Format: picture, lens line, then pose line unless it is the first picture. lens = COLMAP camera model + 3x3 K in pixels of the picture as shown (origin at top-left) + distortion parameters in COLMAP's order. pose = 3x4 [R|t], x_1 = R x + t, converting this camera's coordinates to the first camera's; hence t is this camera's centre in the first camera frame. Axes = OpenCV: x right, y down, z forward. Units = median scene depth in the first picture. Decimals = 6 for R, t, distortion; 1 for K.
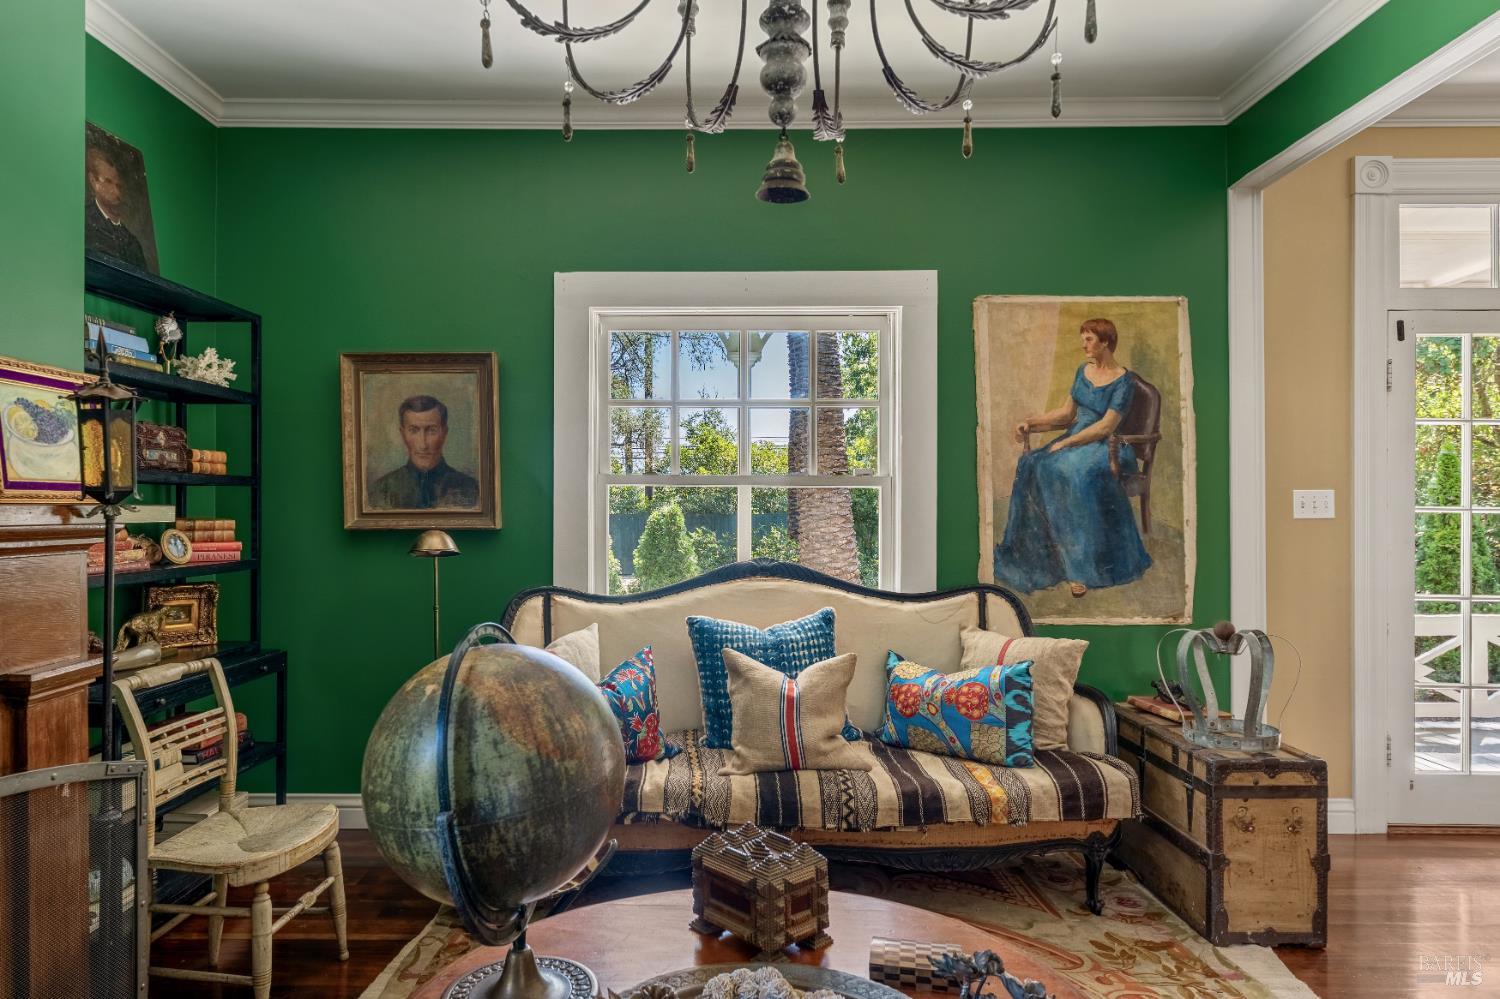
lens RADIAL K [[921.4, 0, 712.0], [0, 921.4, 517.5], [0, 0, 1]] dist [0.000634, -0.001042]
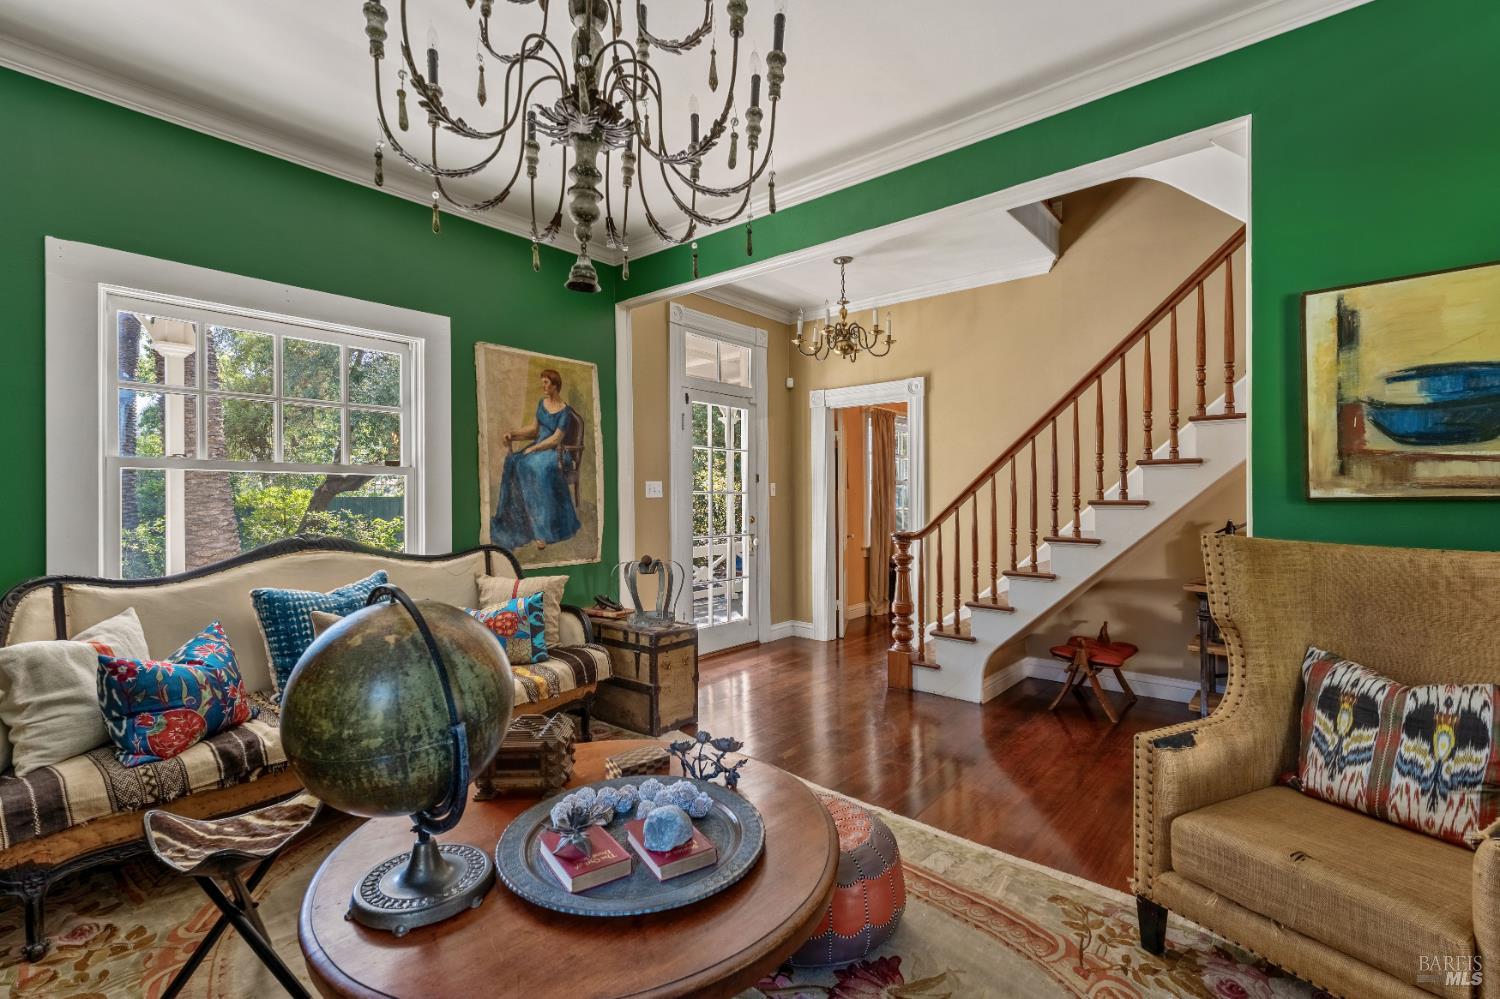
lens RADIAL K [[675.9, 0, 743.5], [0, 675.9, 497.5], [0, 0, 1]] dist [0.003186, 0.000152]
pose [[0.629288, -0.005868, 0.777150, -0.264514], [0.009006, 0.999959, 0.000258, 0.002320], [-0.777120, 0.006837, 0.629315, 0.032583]]
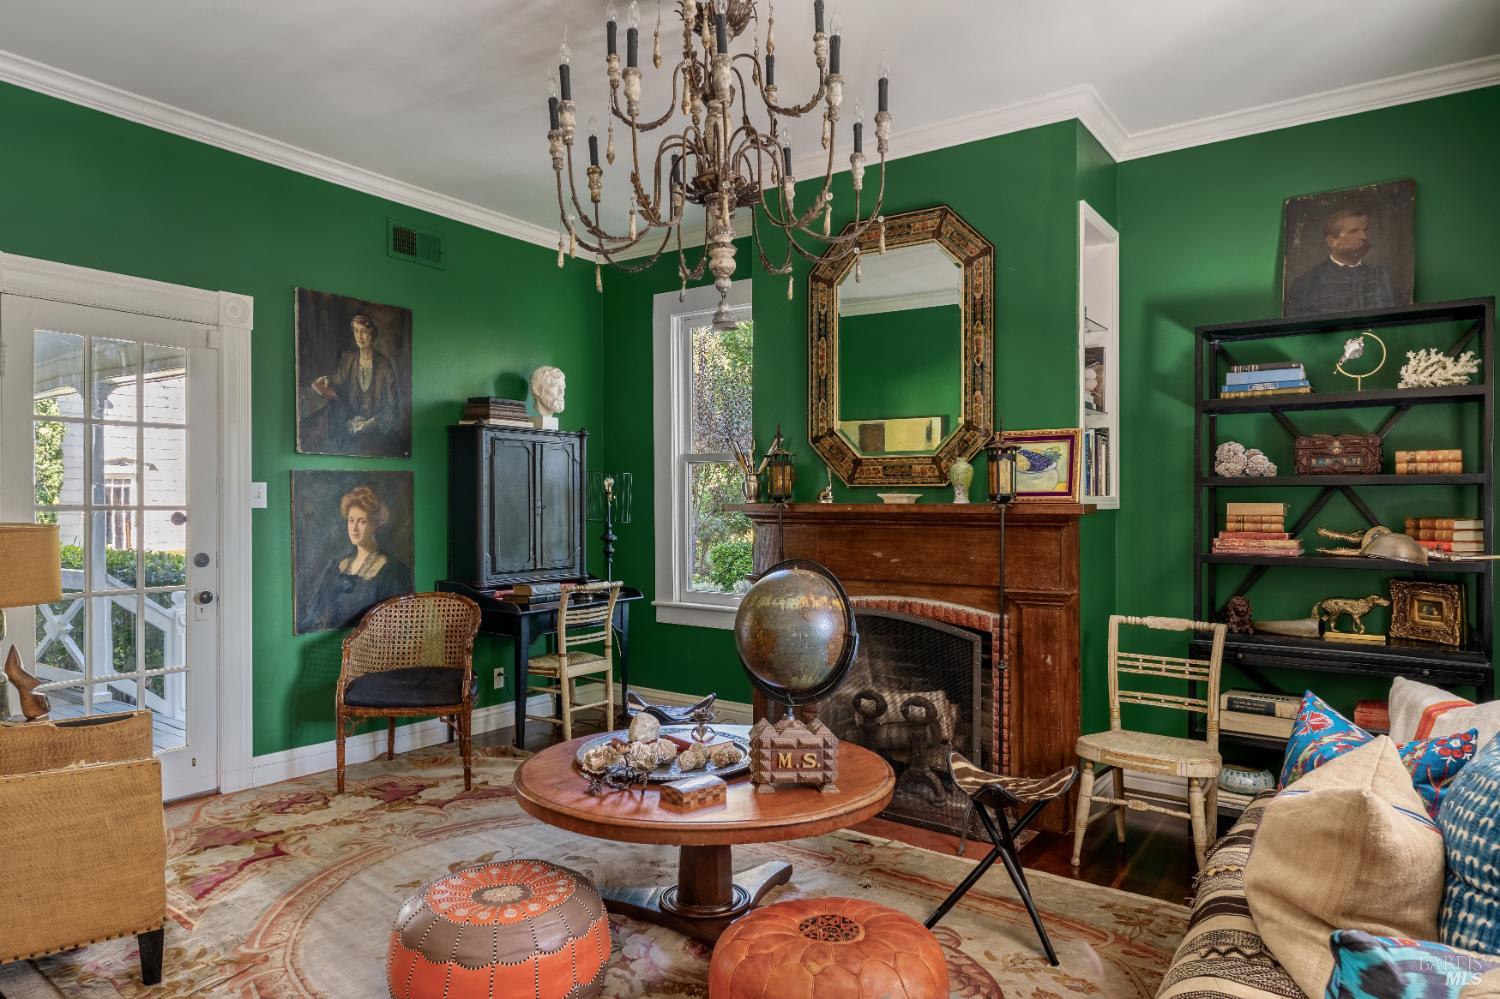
lens RADIAL K [[921.4, 0, 734.9], [0, 921.4, 524.0], [0, 0, 1]] dist [0.000634, -0.001042]
pose [[-0.558380, 0.011358, -0.829508, 0.647986], [-0.014486, 0.999620, 0.023438, -0.004271], [0.829459, 0.025103, -0.558003, 0.840672]]
